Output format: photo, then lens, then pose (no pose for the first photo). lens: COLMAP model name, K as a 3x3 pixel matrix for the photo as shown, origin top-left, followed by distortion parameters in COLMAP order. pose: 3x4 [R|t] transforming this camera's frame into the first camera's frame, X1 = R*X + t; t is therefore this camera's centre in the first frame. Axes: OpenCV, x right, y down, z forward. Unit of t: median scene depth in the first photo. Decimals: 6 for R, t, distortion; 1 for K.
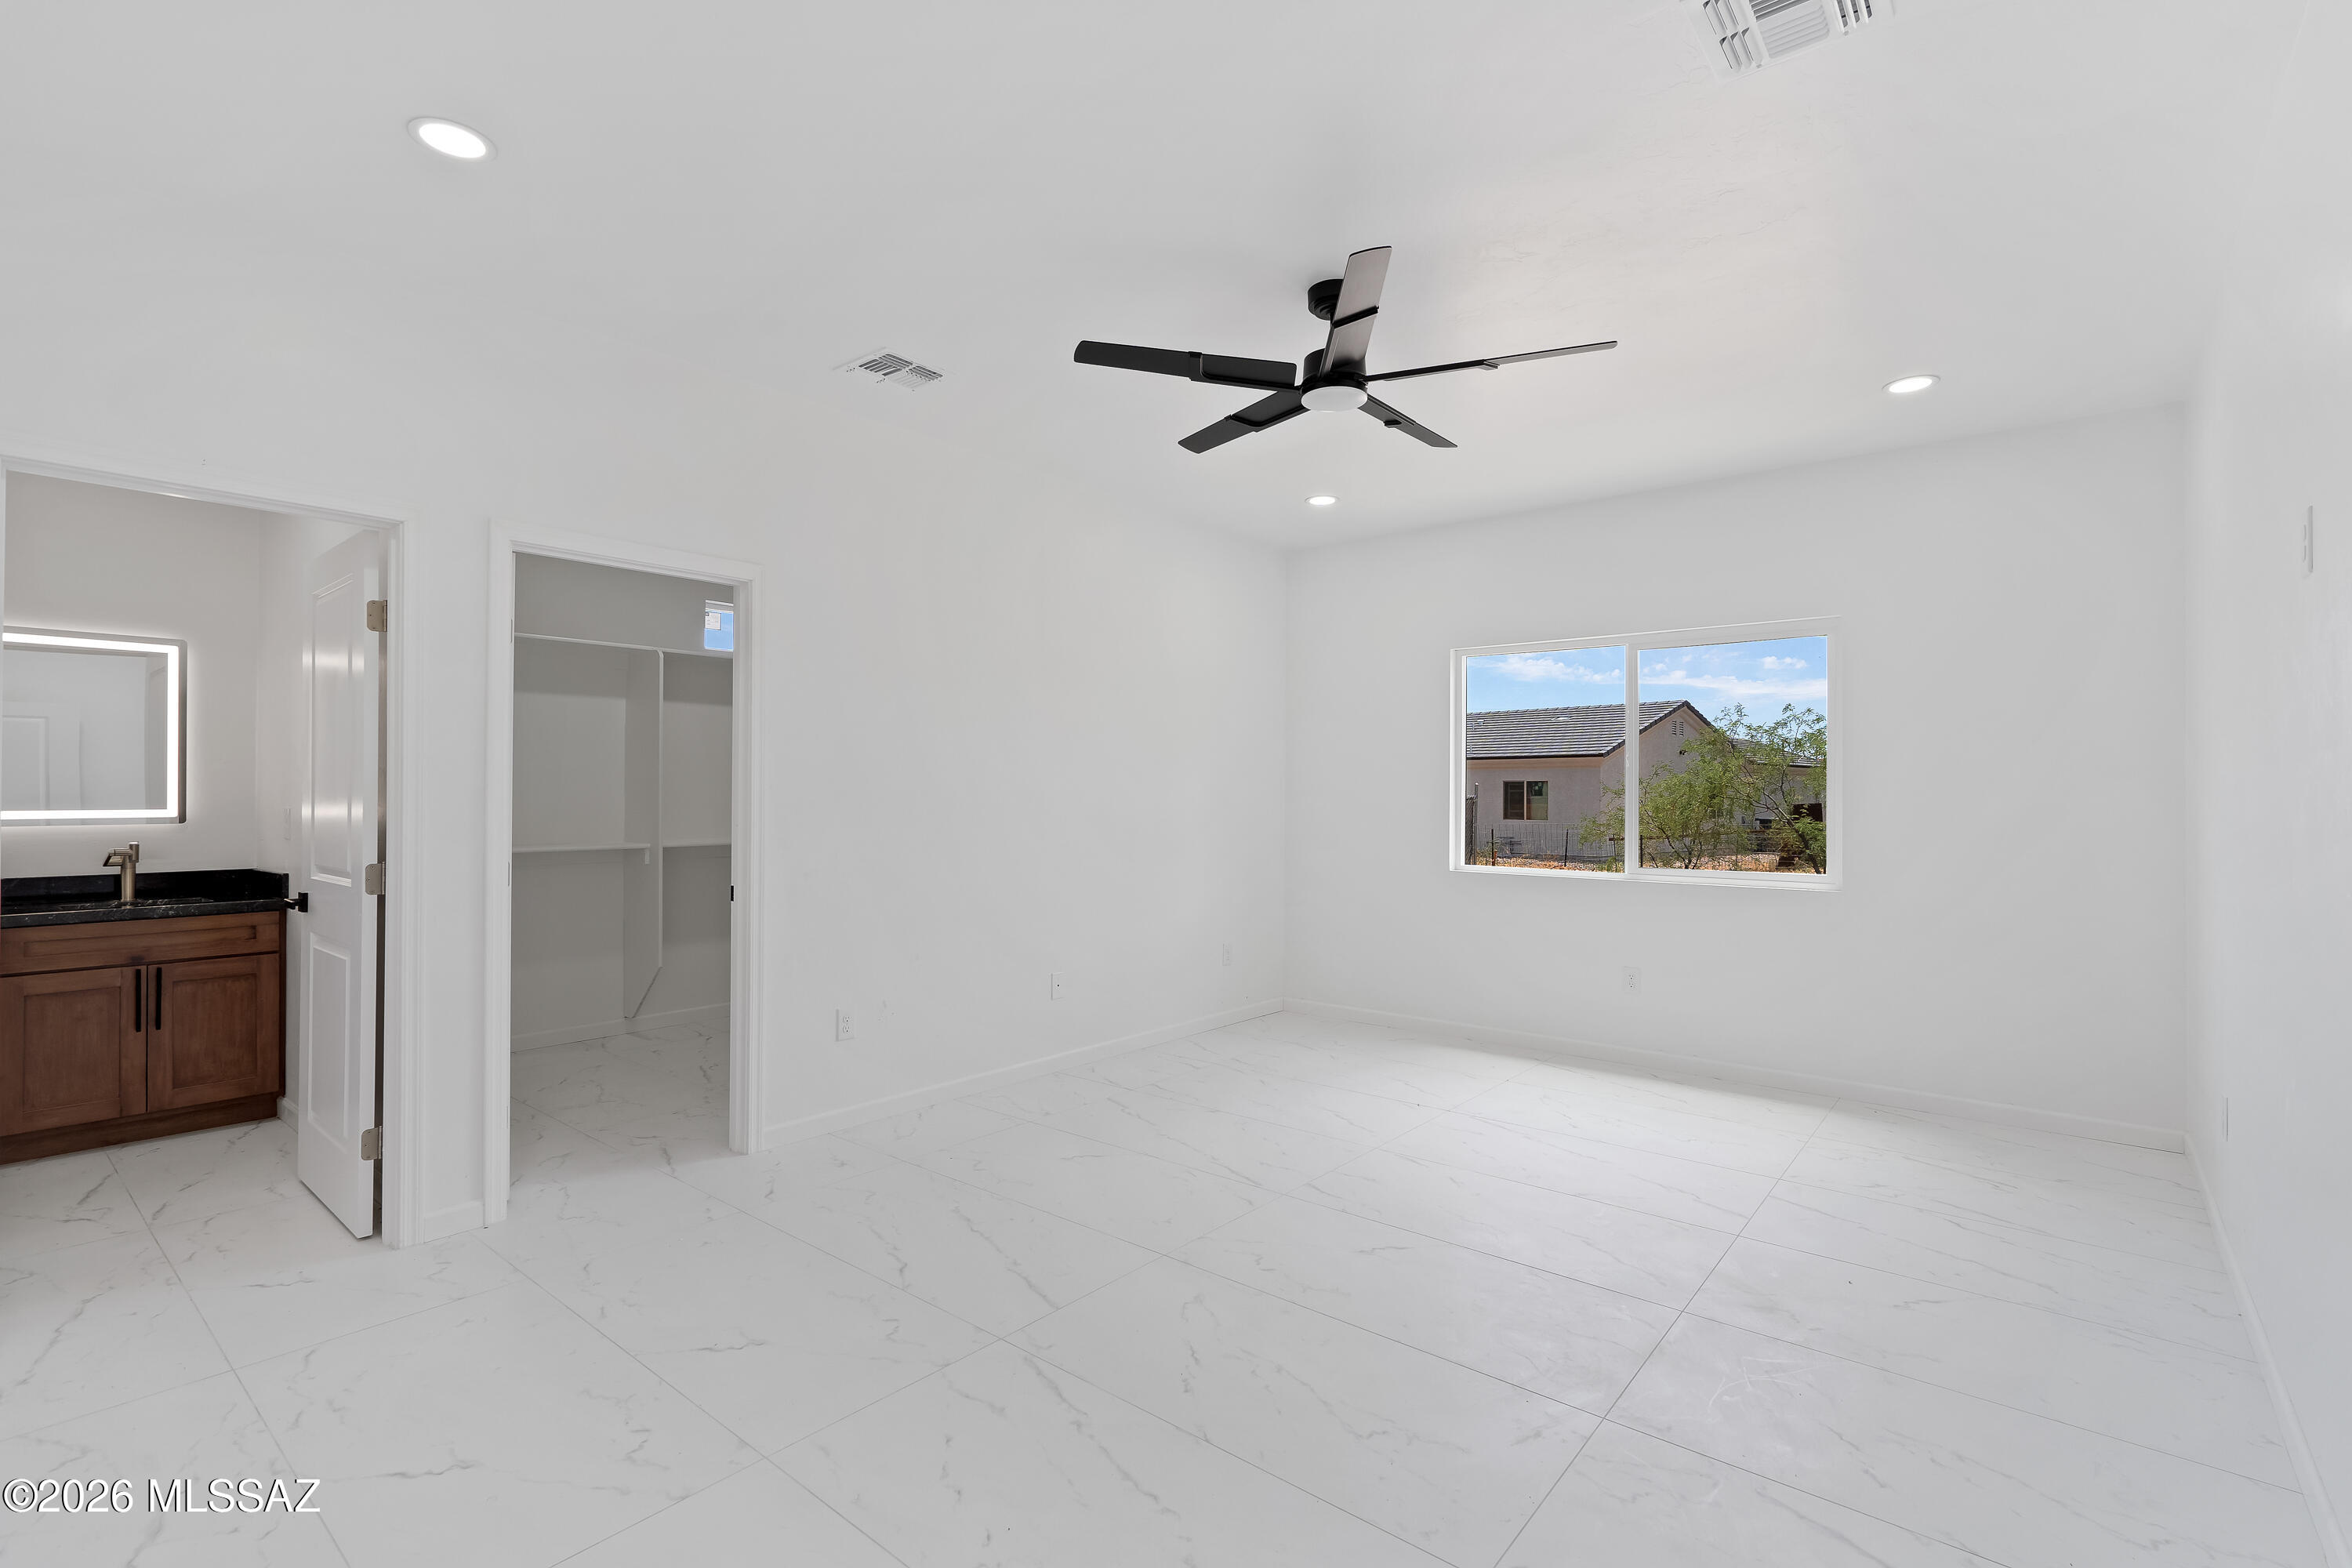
lens RADIAL K [[1081.2, 0, 1165.7], [0, 1081.2, 791.9], [0, 0, 1]] dist [-0.006980, 0.004441]
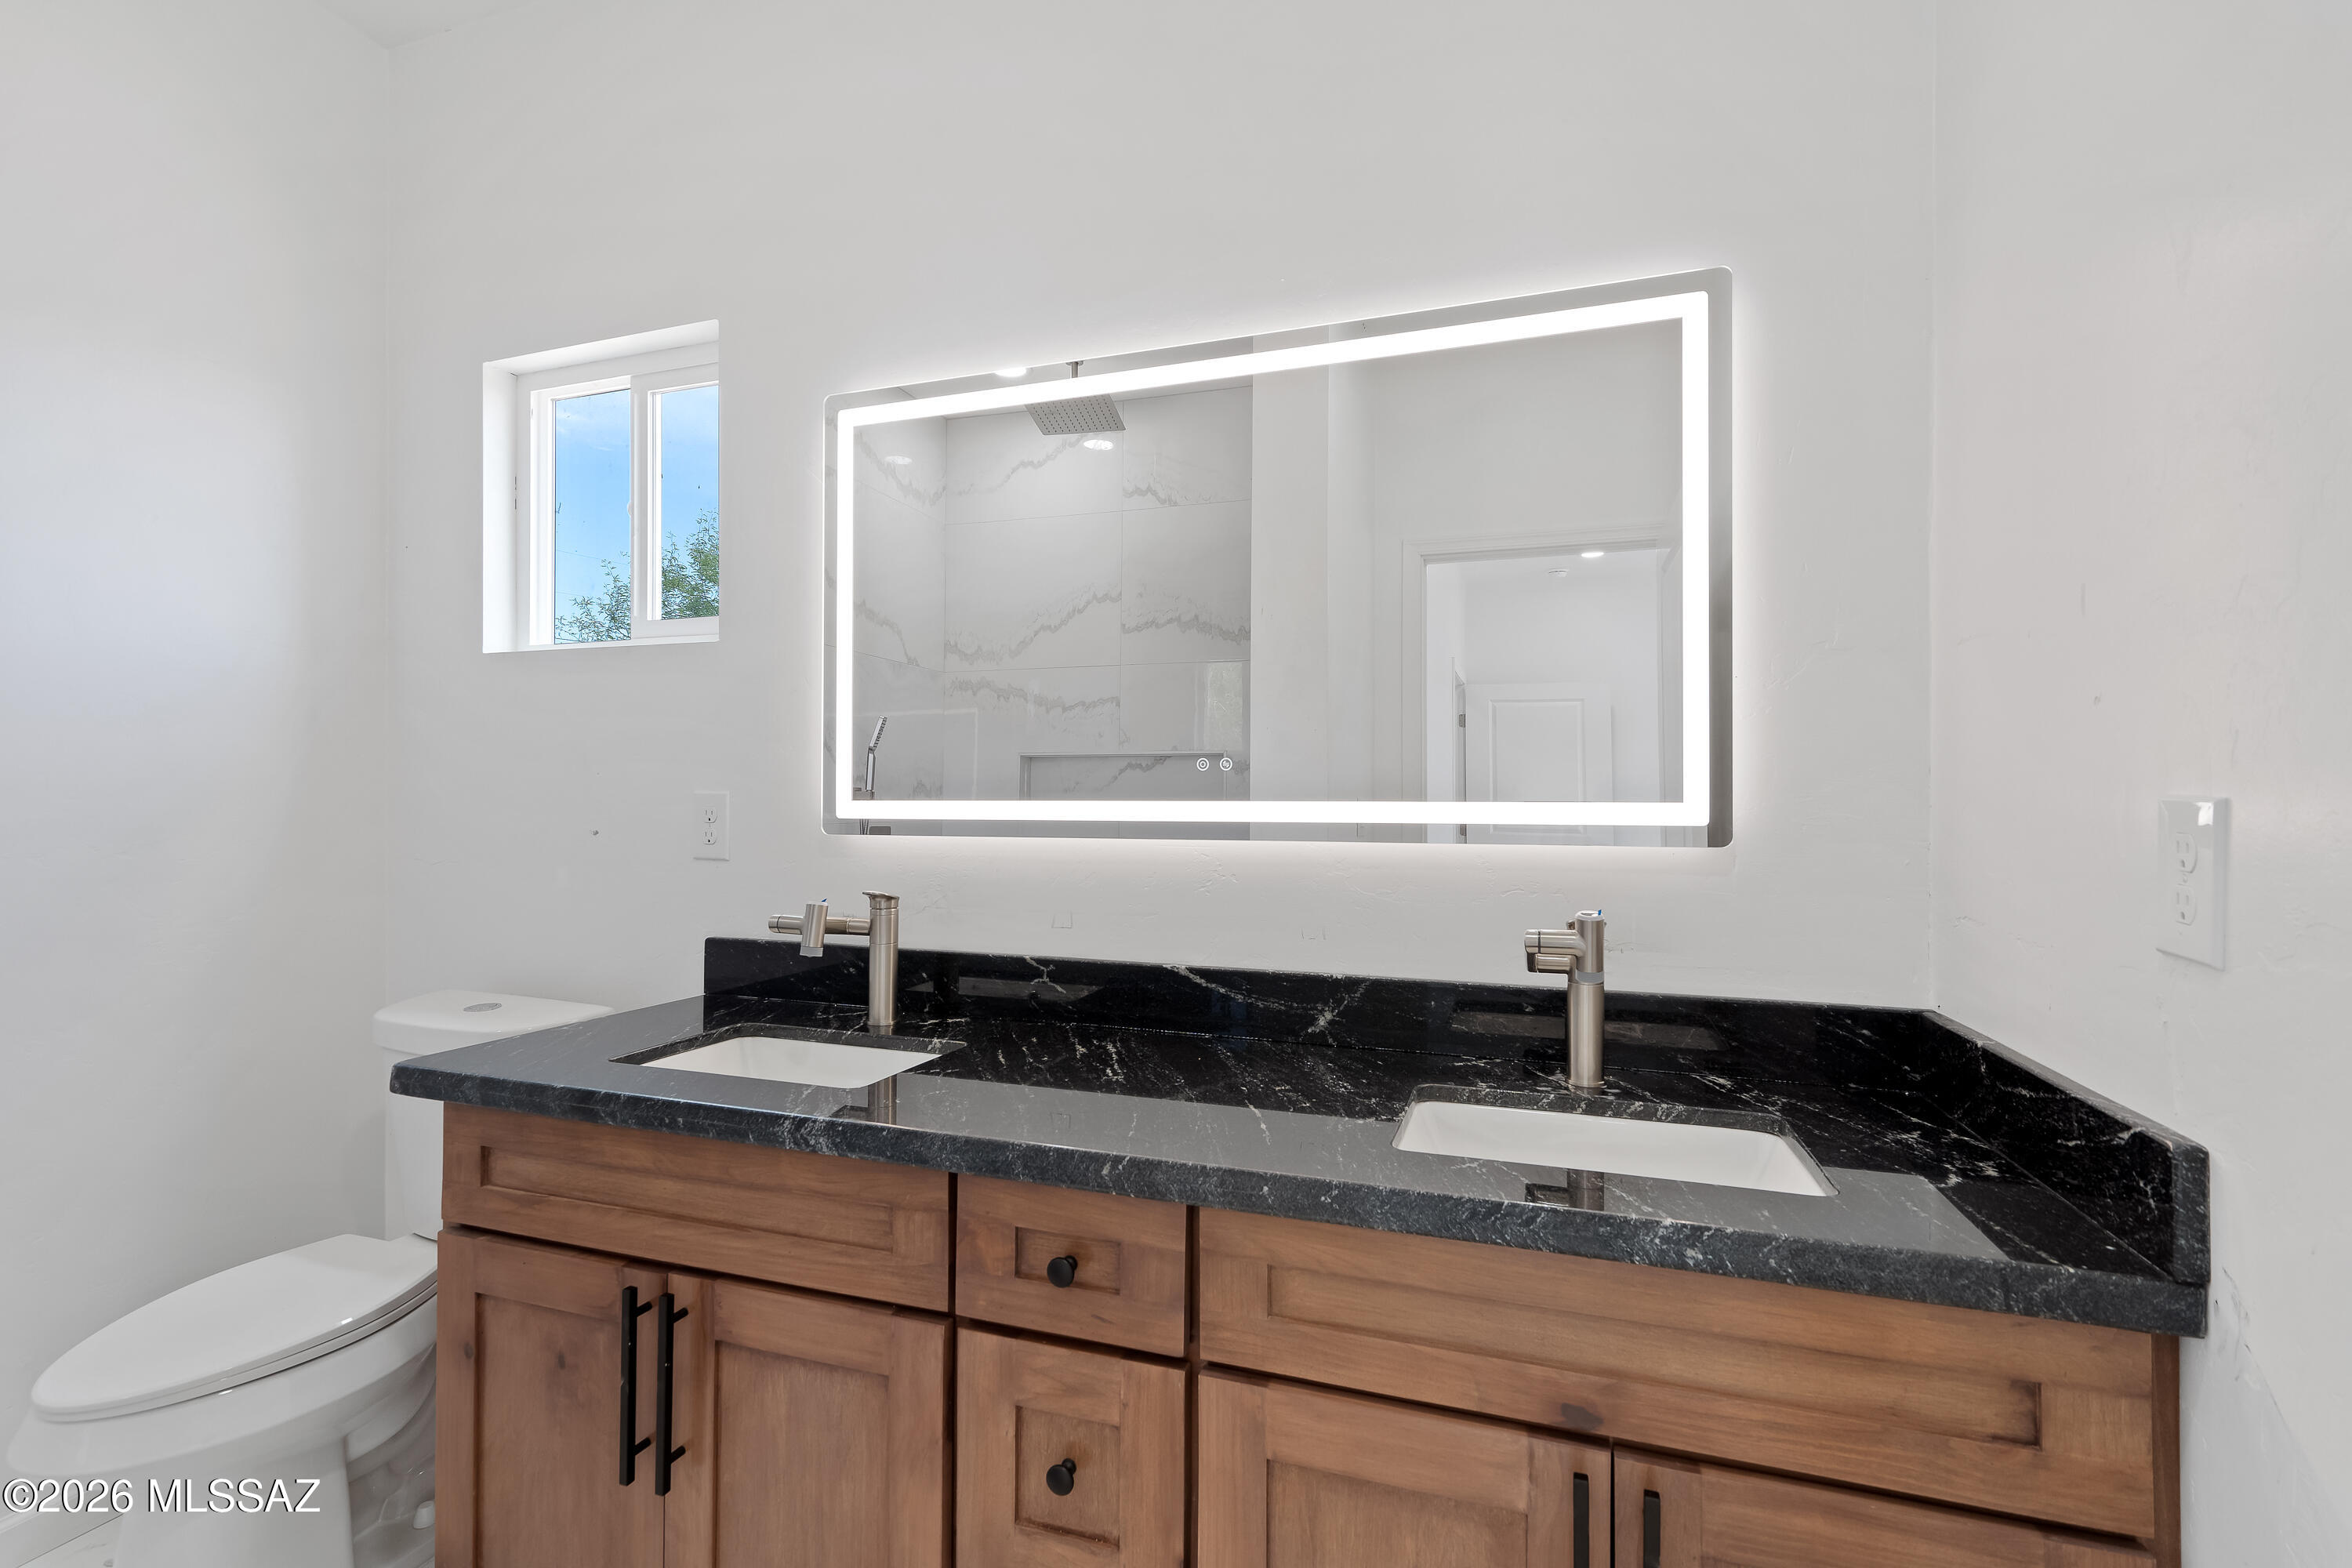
lens RADIAL K [[1081.2, 0, 1166.5], [0, 1081.2, 789.7], [0, 0, 1]] dist [-0.006980, 0.004441]
pose [[0.371526, -0.004021, -0.928414, -0.713219], [-0.002303, 0.999984, -0.005253, 0.015116], [0.928420, 0.004090, 0.371511, 0.769545]]
